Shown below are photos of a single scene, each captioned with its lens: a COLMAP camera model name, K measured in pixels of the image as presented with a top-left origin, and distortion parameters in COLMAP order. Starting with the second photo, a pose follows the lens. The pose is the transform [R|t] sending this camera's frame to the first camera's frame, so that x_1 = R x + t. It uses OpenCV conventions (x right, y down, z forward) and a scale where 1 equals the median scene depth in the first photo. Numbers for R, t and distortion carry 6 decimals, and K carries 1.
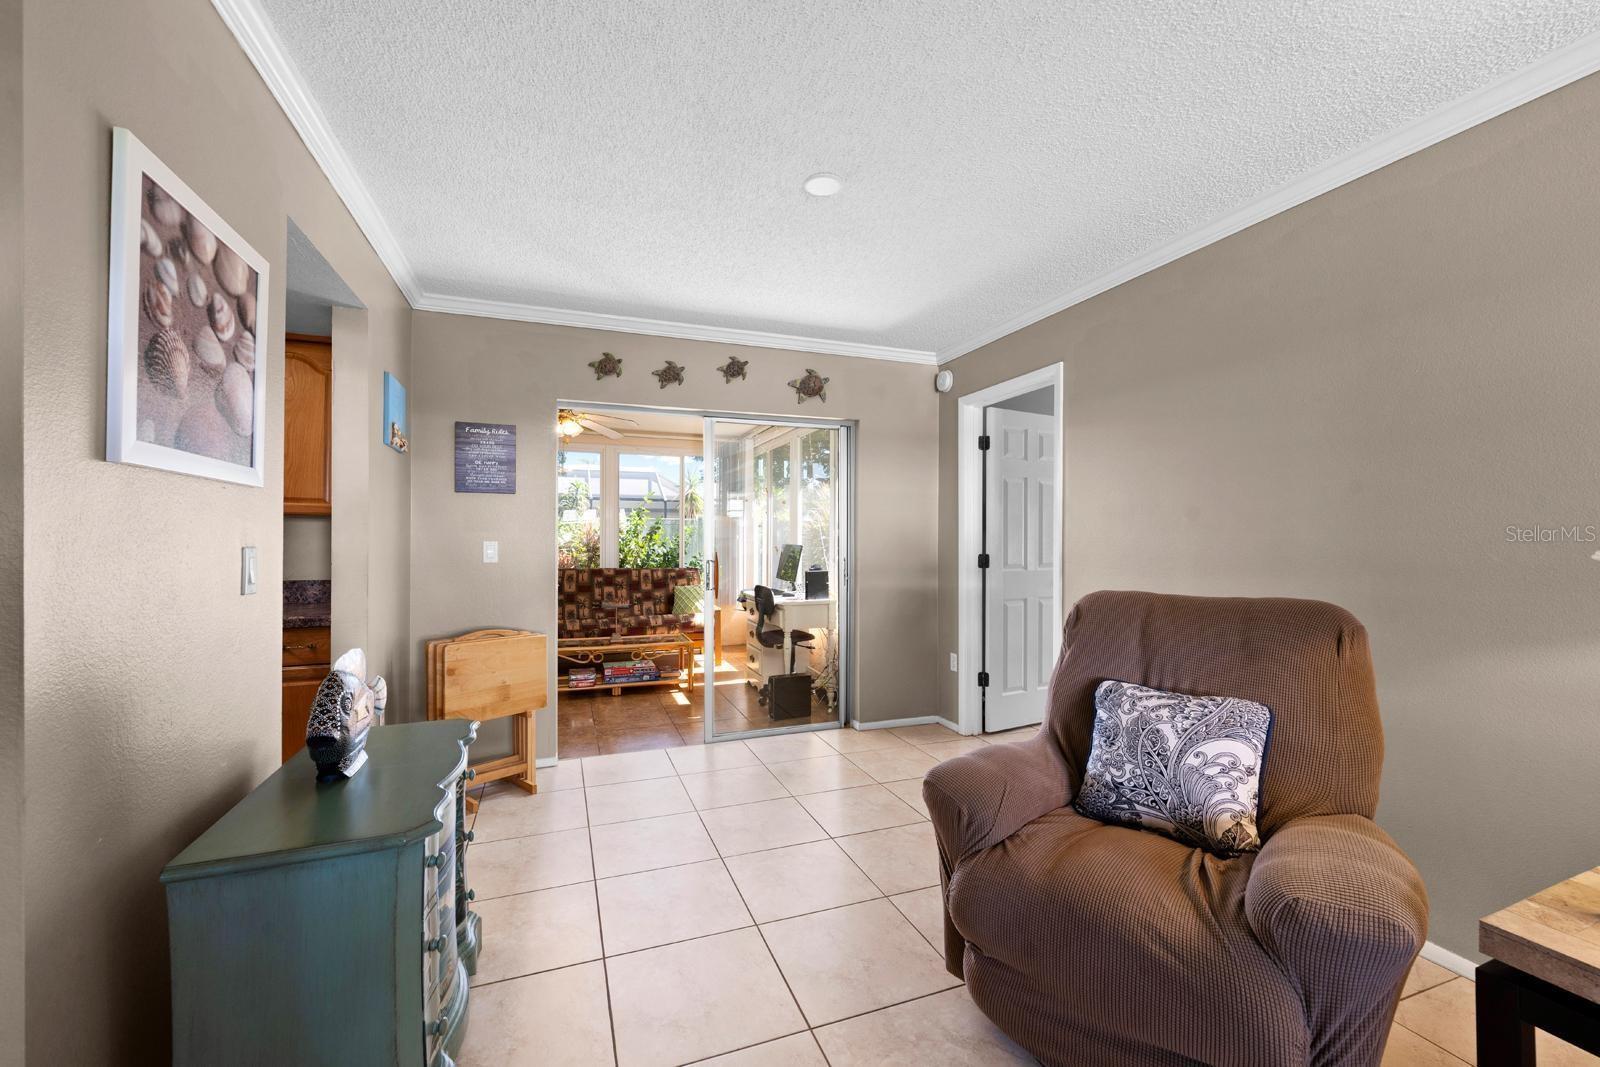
lens RADIAL K [[649.2, 0, 801.3], [0, 649.2, 538.8], [0, 0, 1]] dist [0.003513, -0.000287]
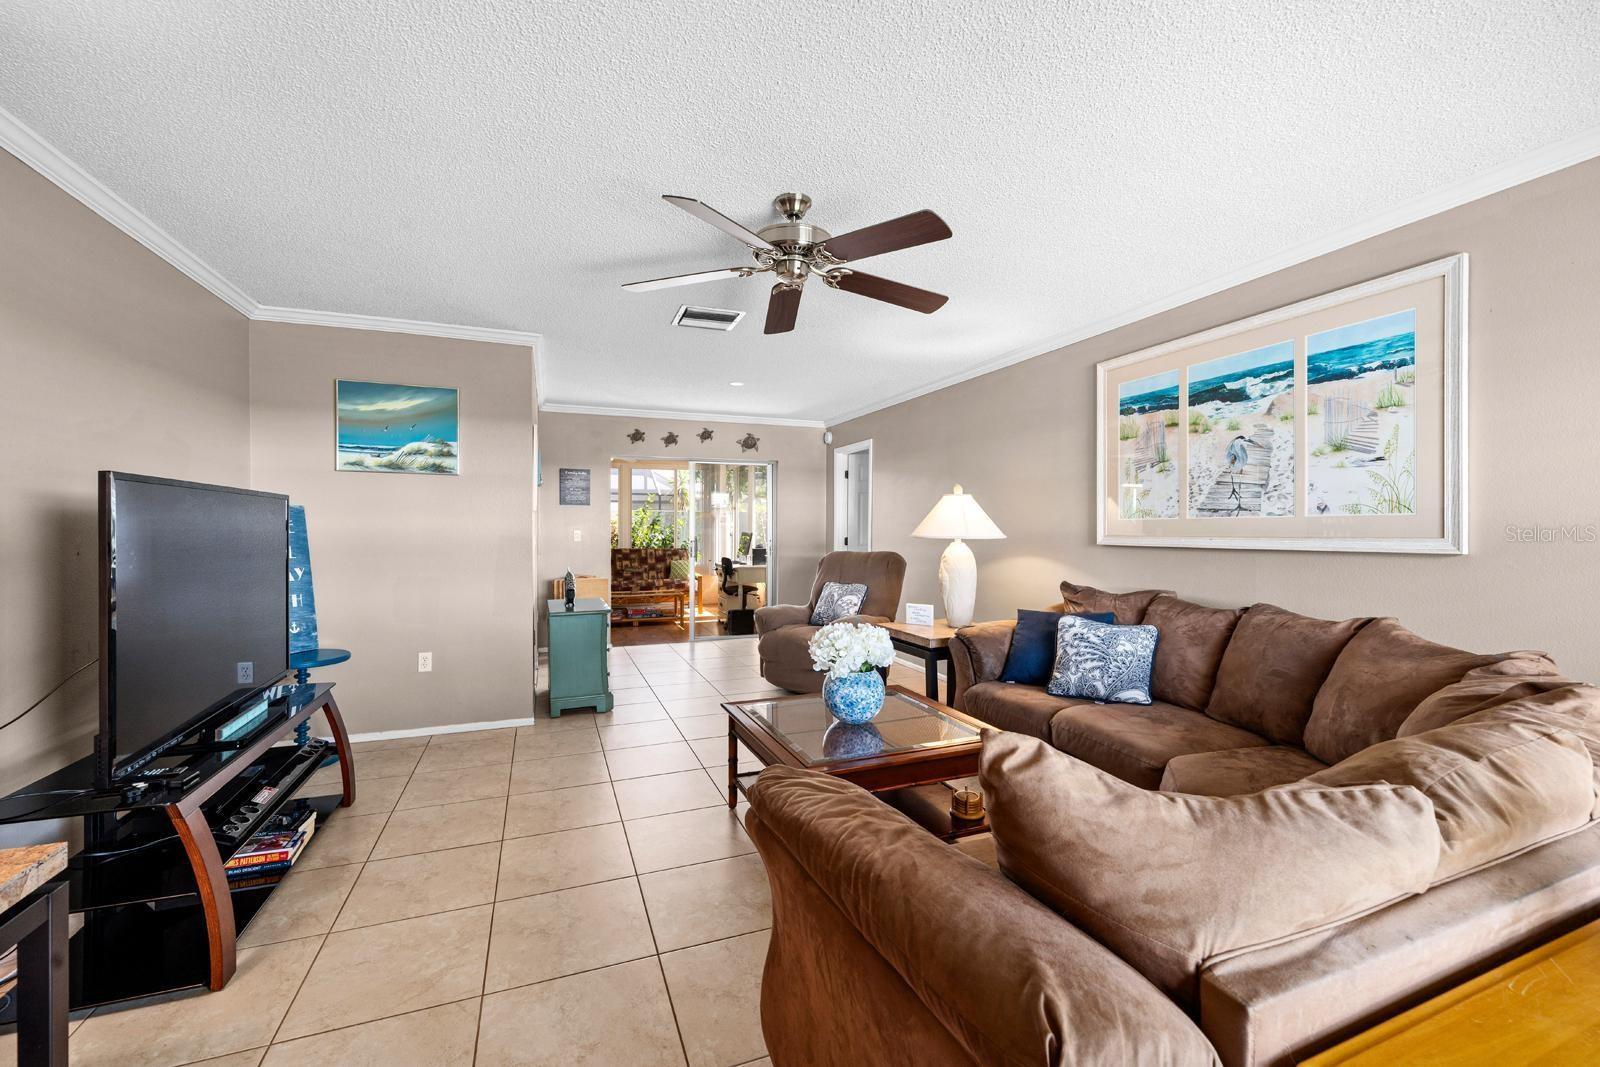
lens RADIAL K [[649.2, 0, 805.6], [0, 649.2, 533.9], [0, 0, 1]] dist [0.003513, -0.000287]
pose [[0.999804, 0.000990, 0.019781, 0.104018], [-0.001207, 0.999939, 0.010973, -0.004446], [-0.019769, -0.010995, 0.999744, -0.612880]]
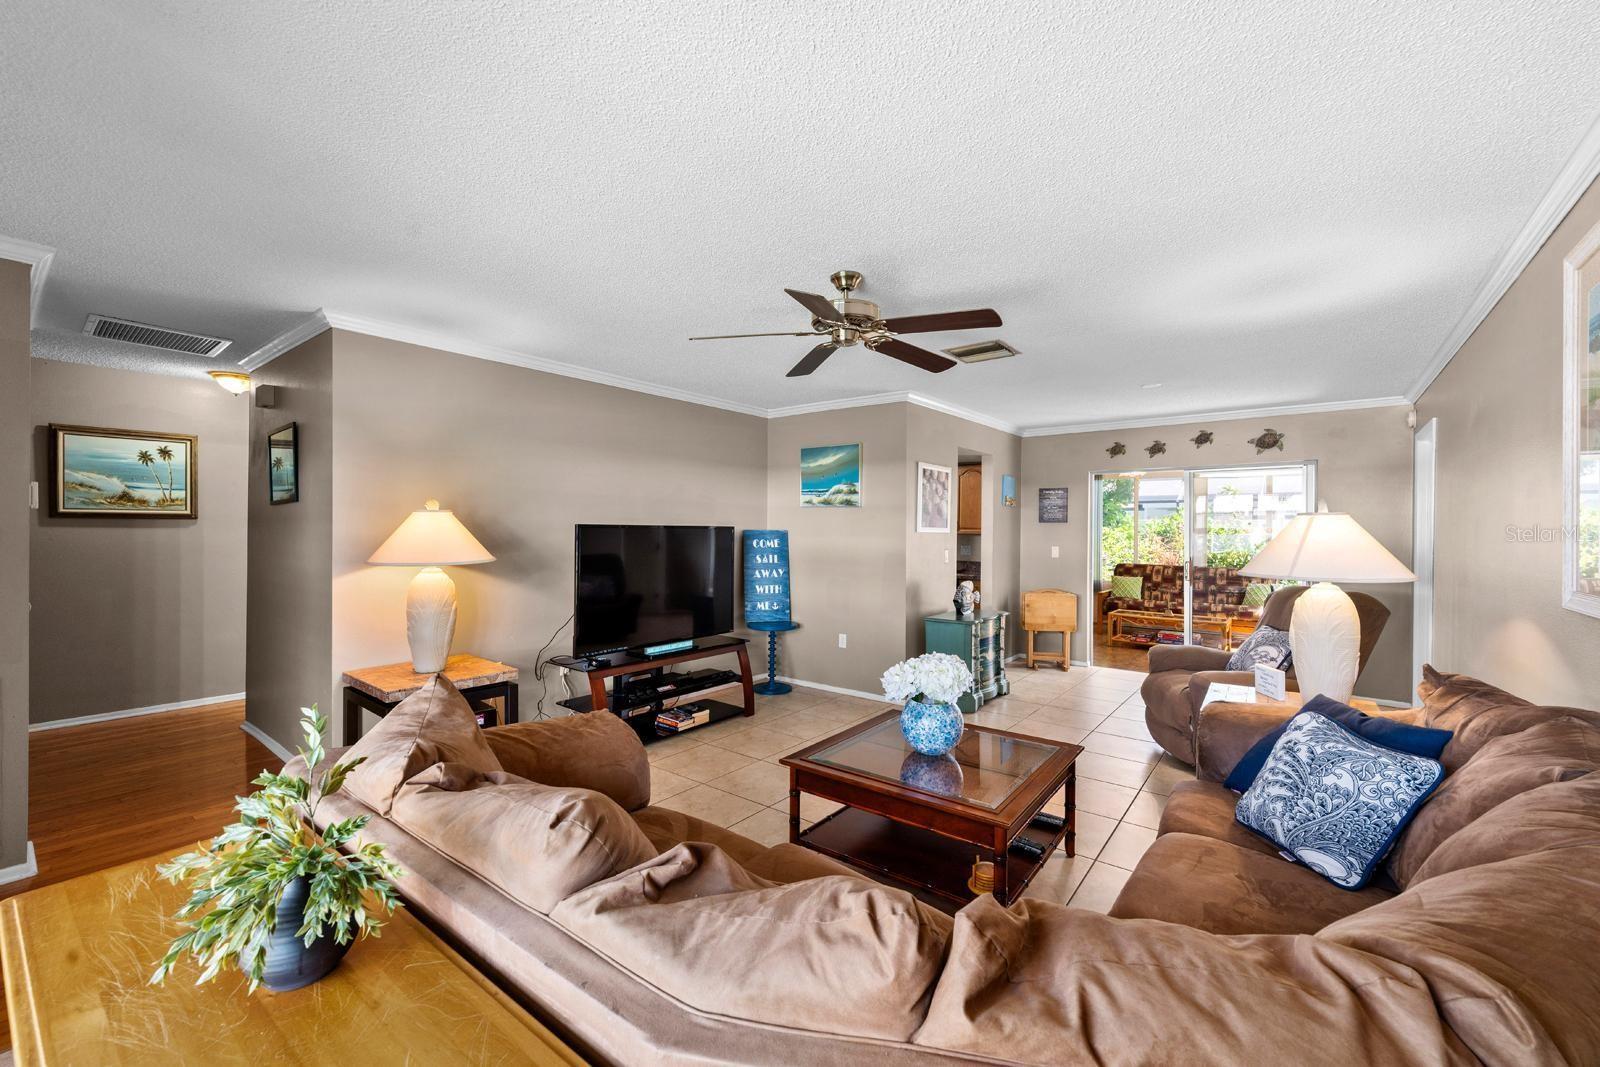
lens RADIAL K [[649.2, 0, 811.0], [0, 649.2, 528.1], [0, 0, 1]] dist [0.003513, -0.000287]
pose [[0.529974, 0.001575, -0.848012, 0.537956], [-0.008830, 0.999954, -0.003662, -0.025664], [0.847968, 0.009429, 0.529964, -0.458229]]
